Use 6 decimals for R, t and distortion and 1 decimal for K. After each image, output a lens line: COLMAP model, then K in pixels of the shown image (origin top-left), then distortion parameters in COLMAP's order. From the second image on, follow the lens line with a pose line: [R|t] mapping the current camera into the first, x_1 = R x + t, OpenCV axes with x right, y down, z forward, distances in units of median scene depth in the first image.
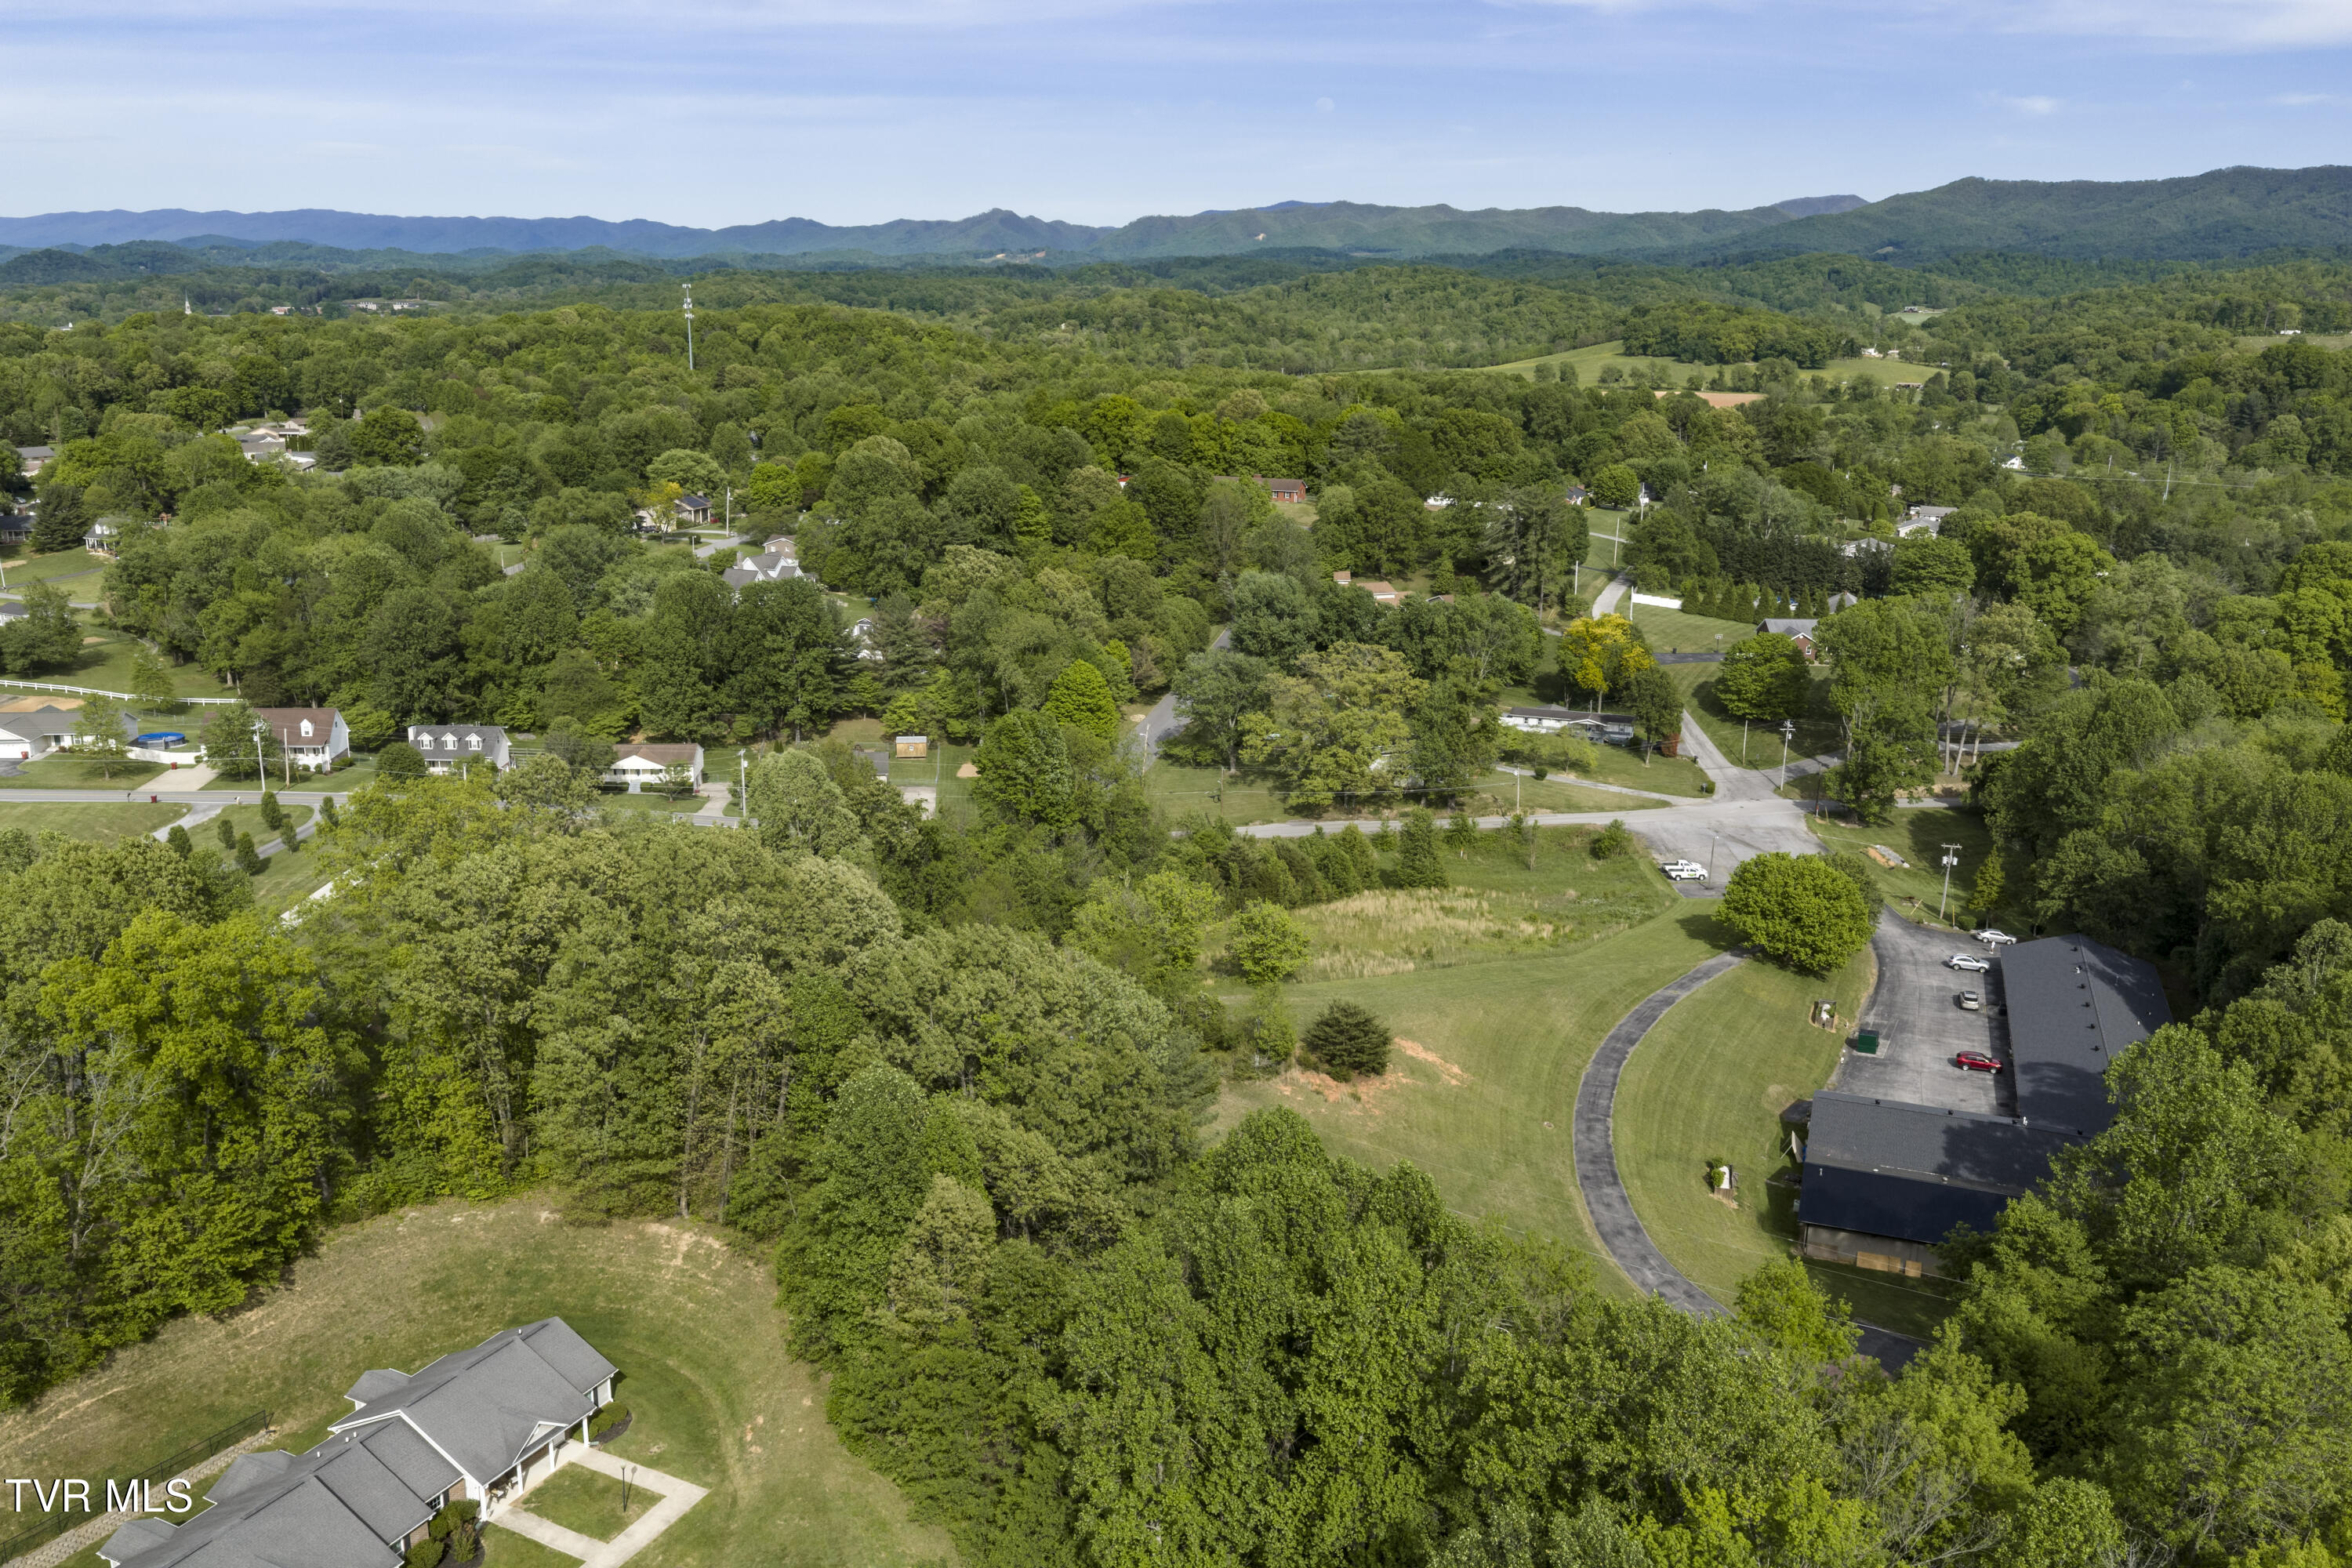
lens RADIAL K [[1944.0, 0, 1186.3], [0, 1944.0, 784.6], [0, 0, 1]] dist [0.018372, -0.027356]
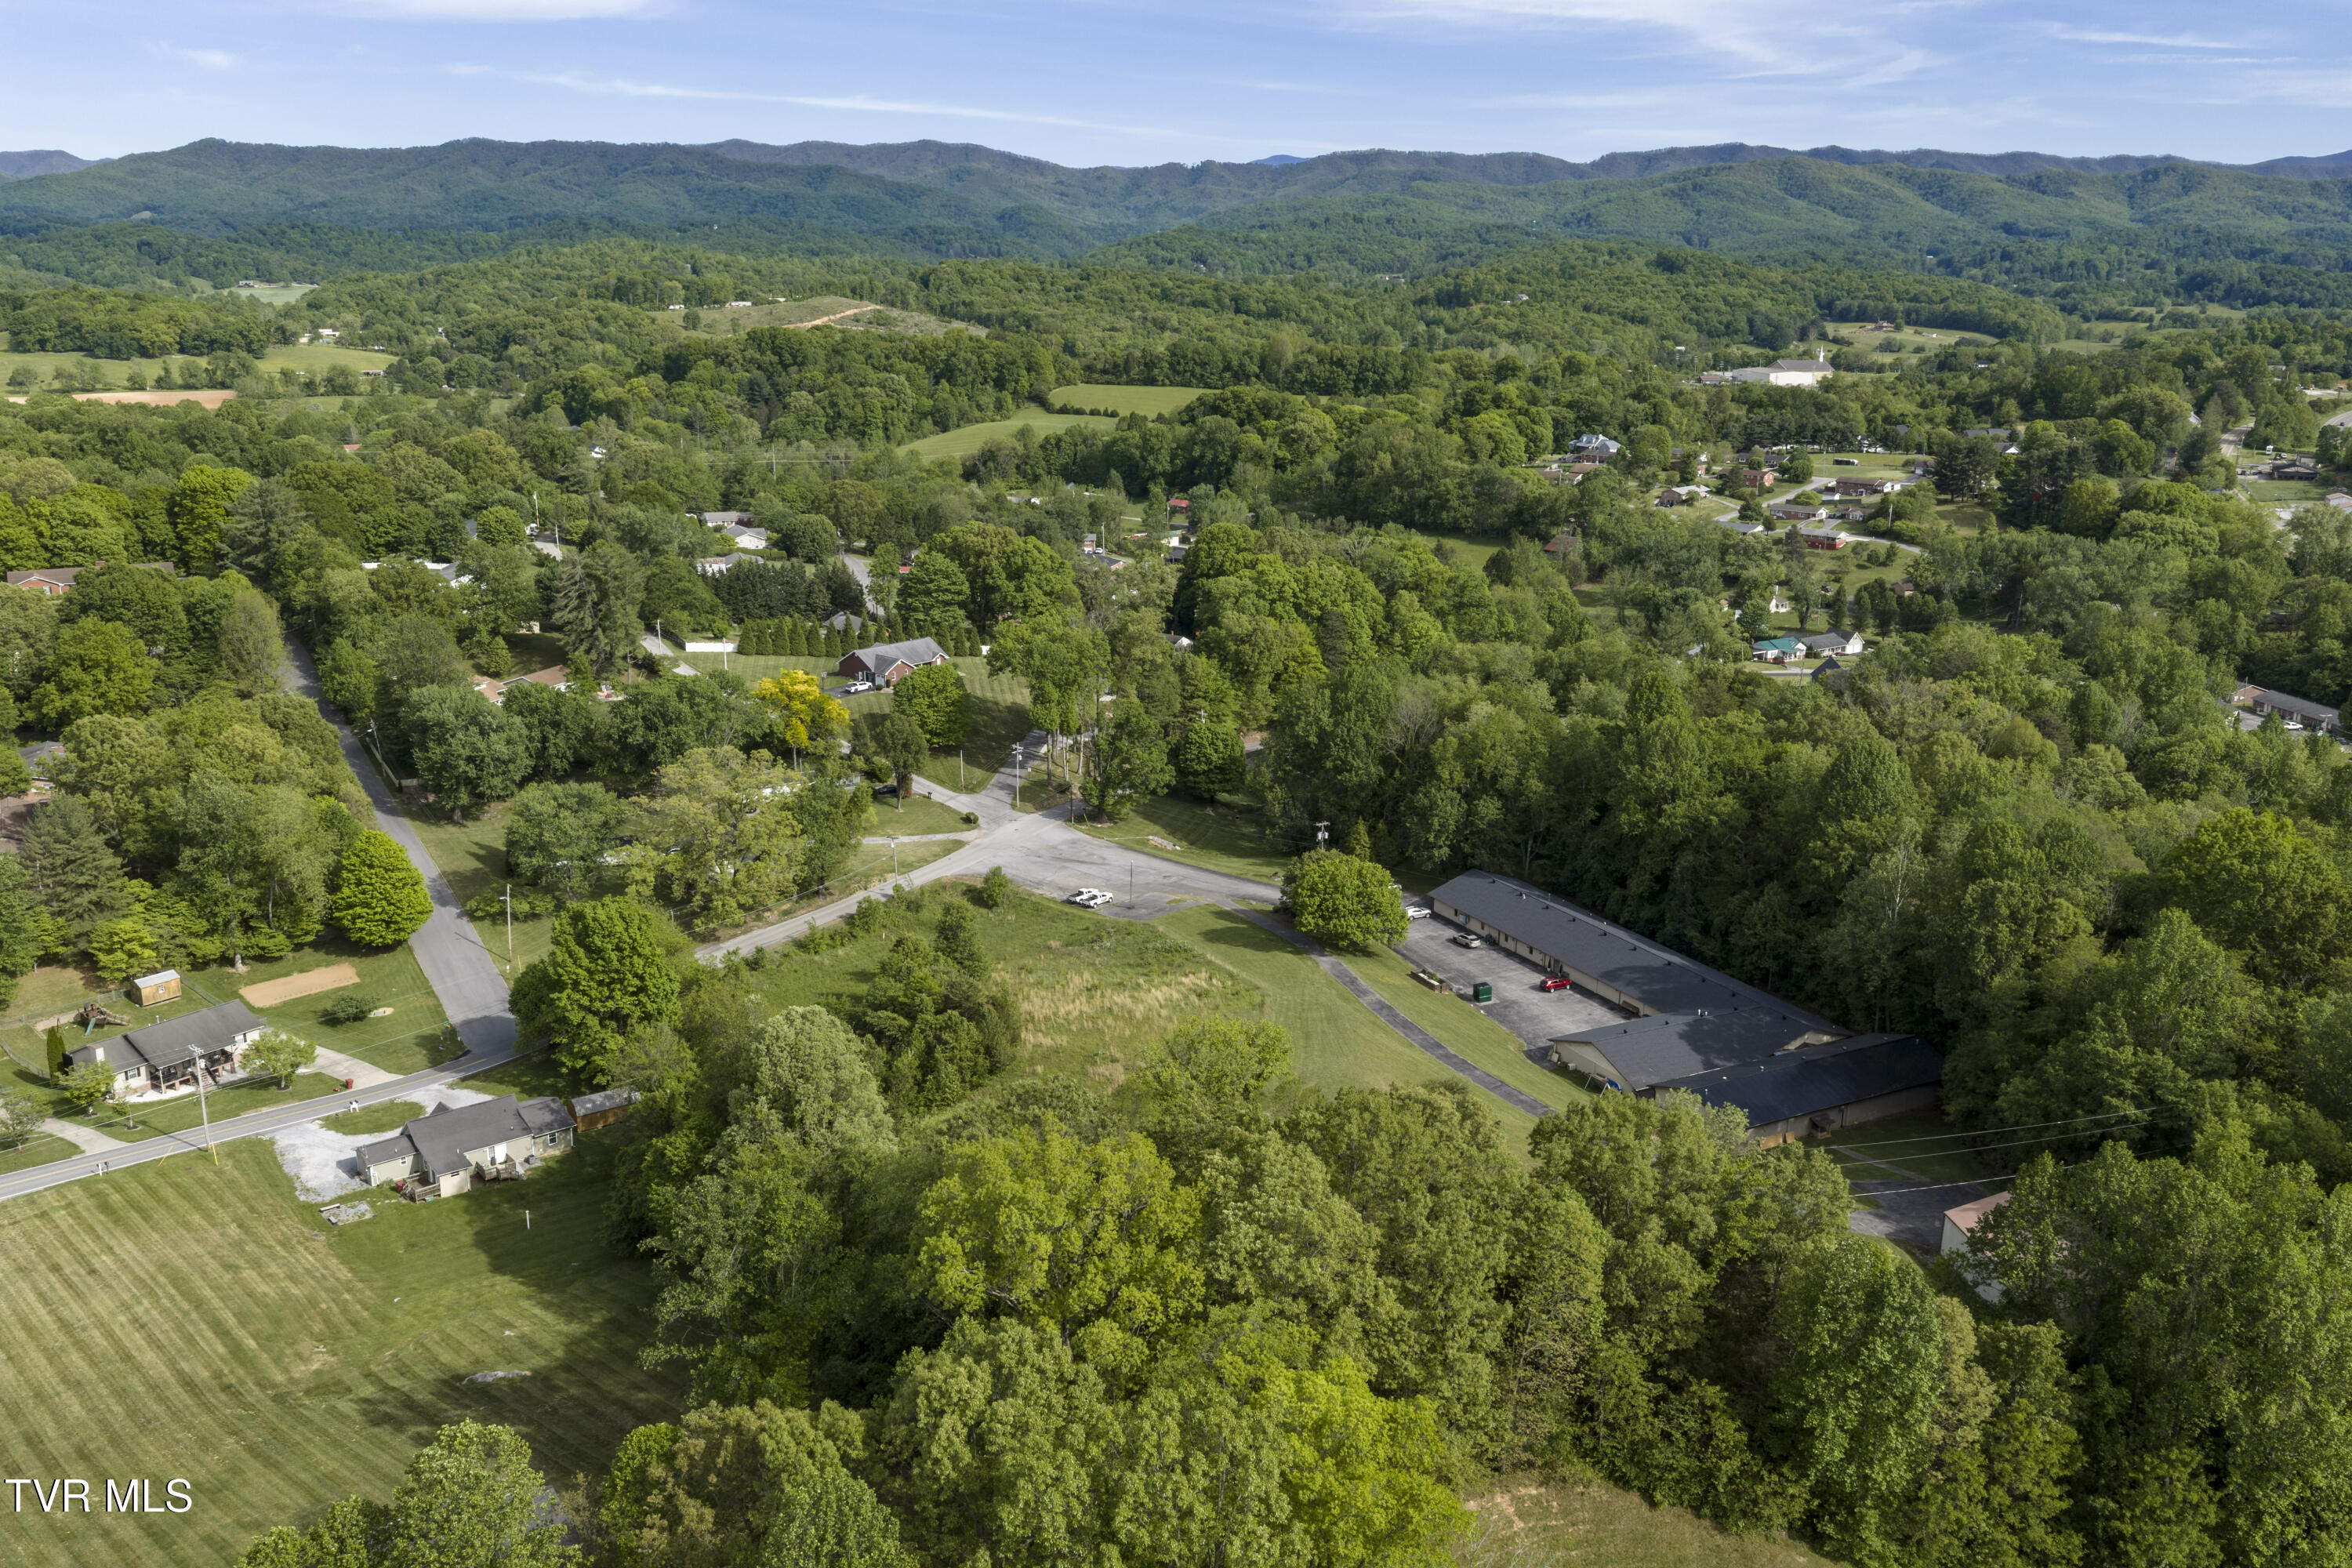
lens RADIAL K [[1944.0, 0, 1186.3], [0, 1944.0, 784.6], [0, 0, 1]] dist [0.018372, -0.027356]
pose [[0.676398, -0.200260, 0.708789, -0.080296], [0.187168, 0.977471, 0.097559, -0.019621], [-0.712358, 0.066674, 0.698642, 0.033868]]
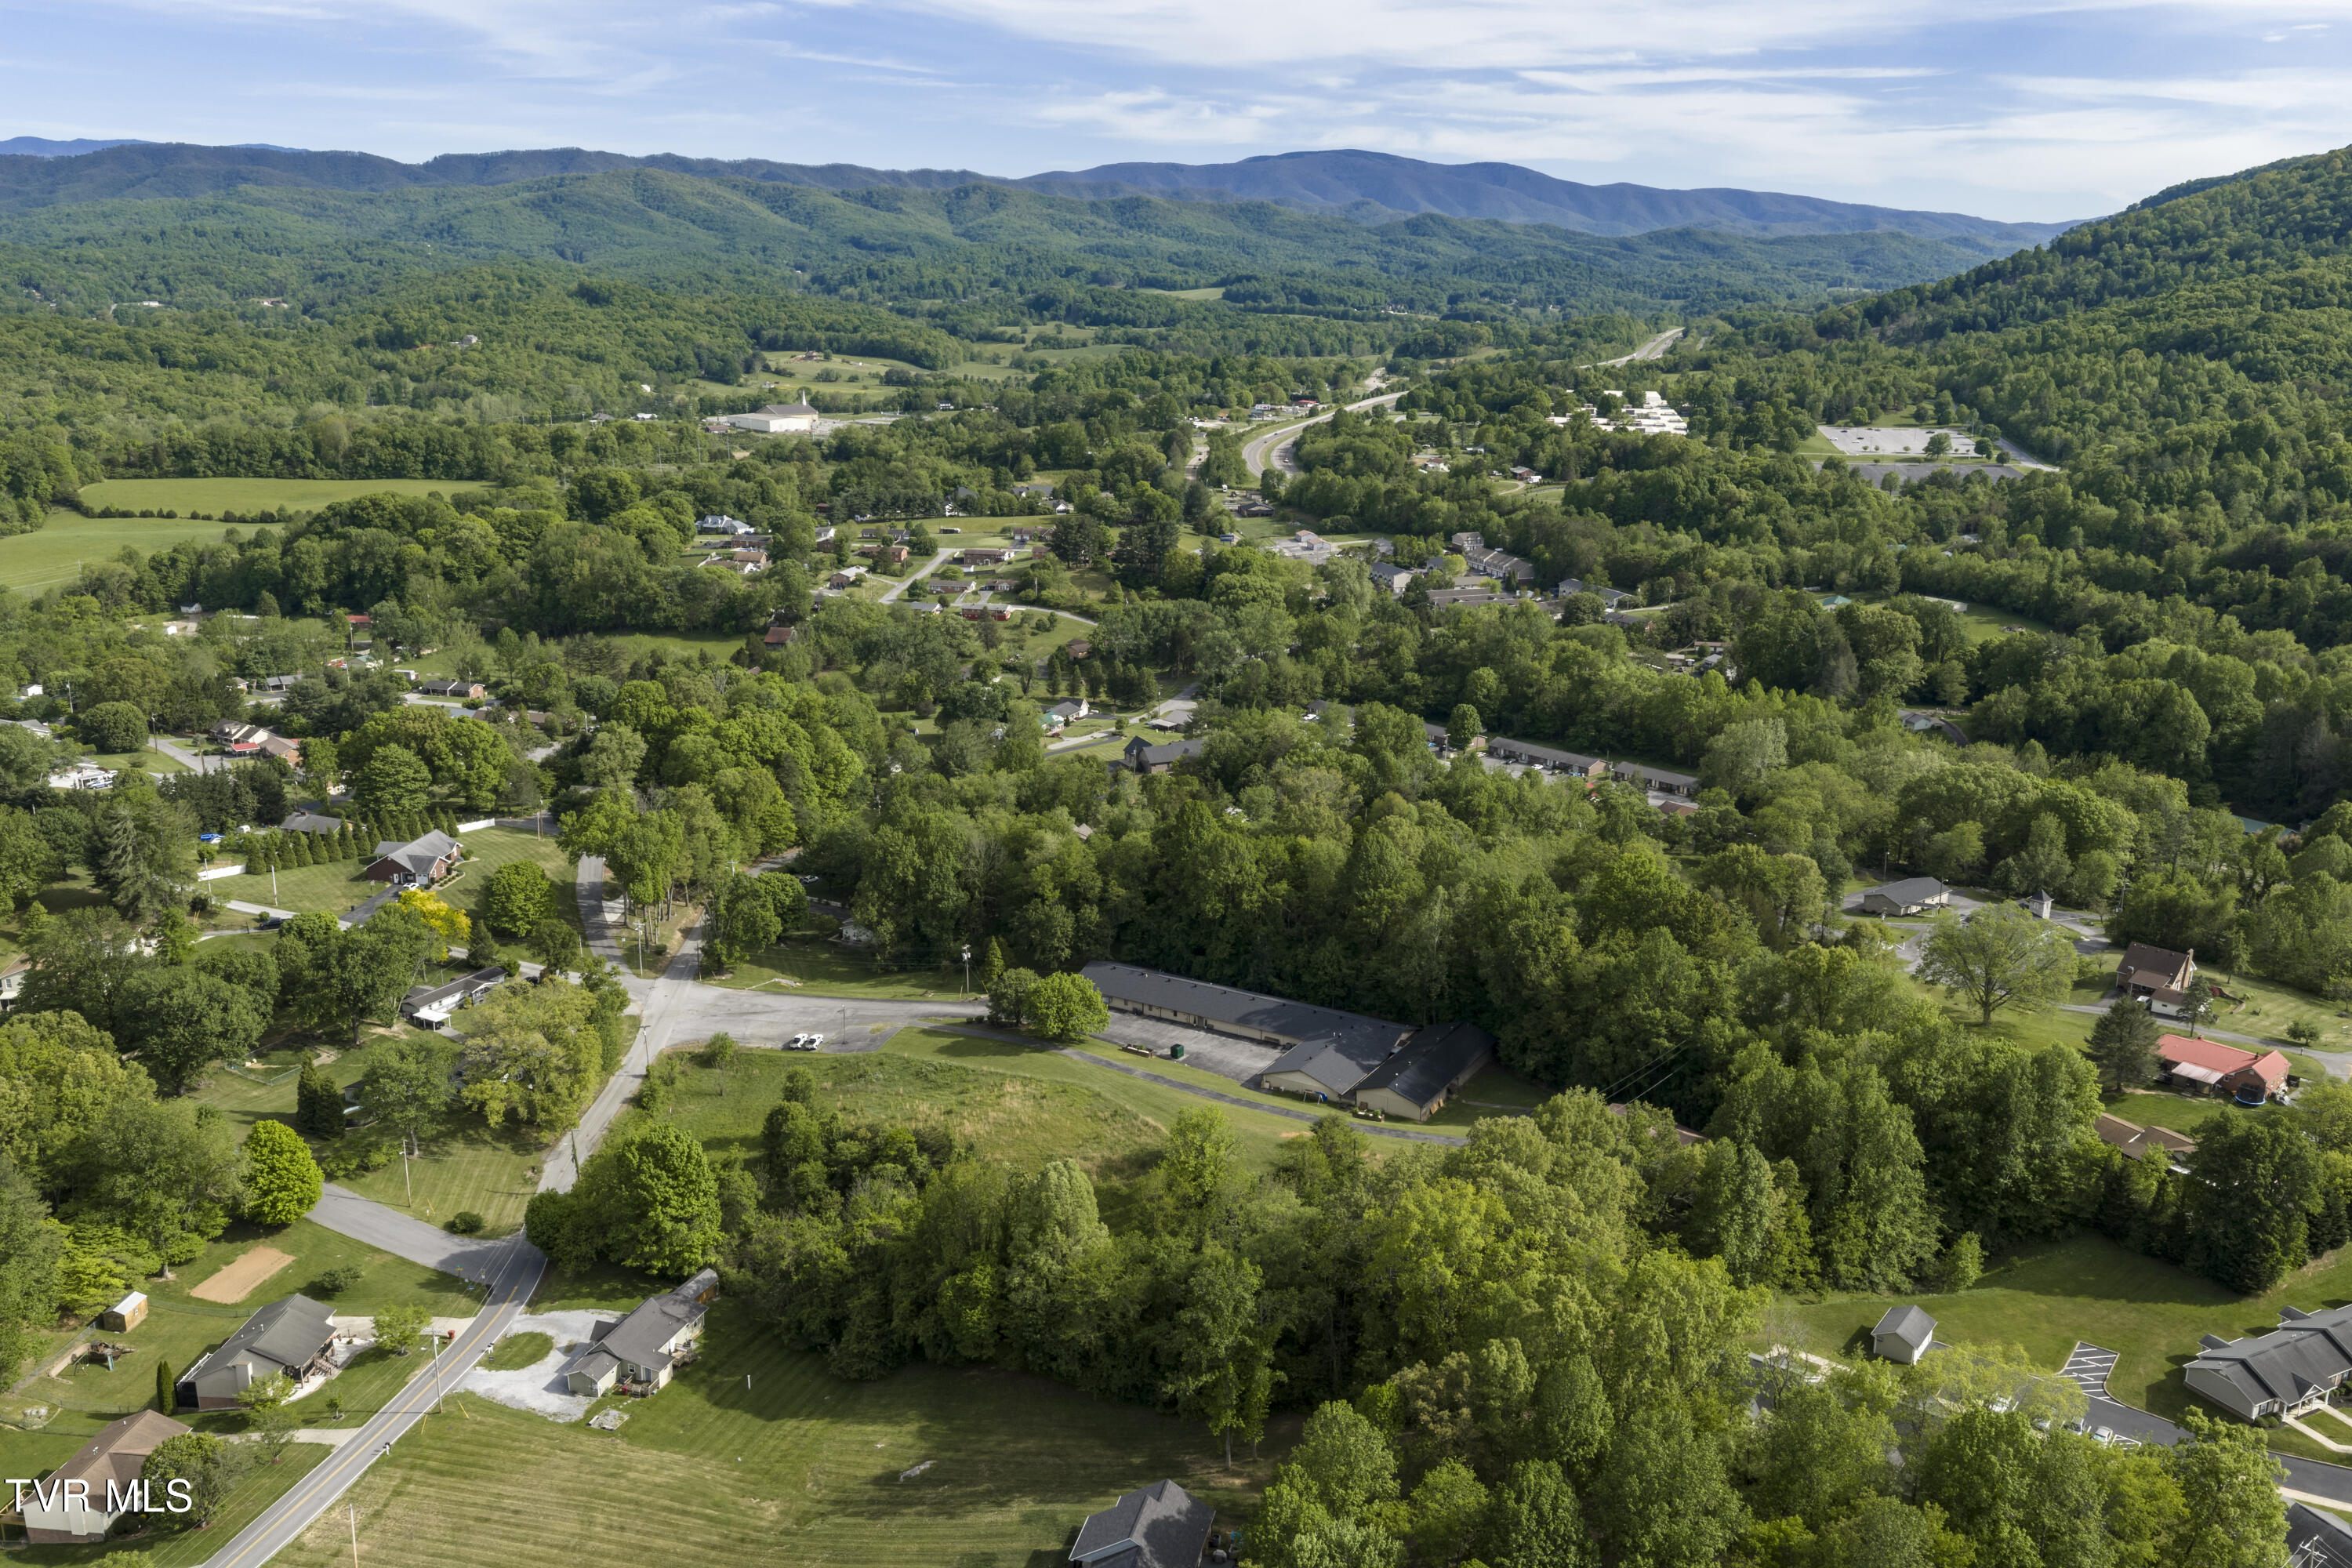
lens RADIAL K [[1944.0, 0, 1186.3], [0, 1944.0, 784.6], [0, 0, 1]] dist [0.018372, -0.027356]
pose [[0.176796, -0.266976, 0.947347, -0.159785], [0.243130, 0.944527, 0.220808, -0.061984], [-0.953746, 0.191290, 0.231898, 0.070986]]
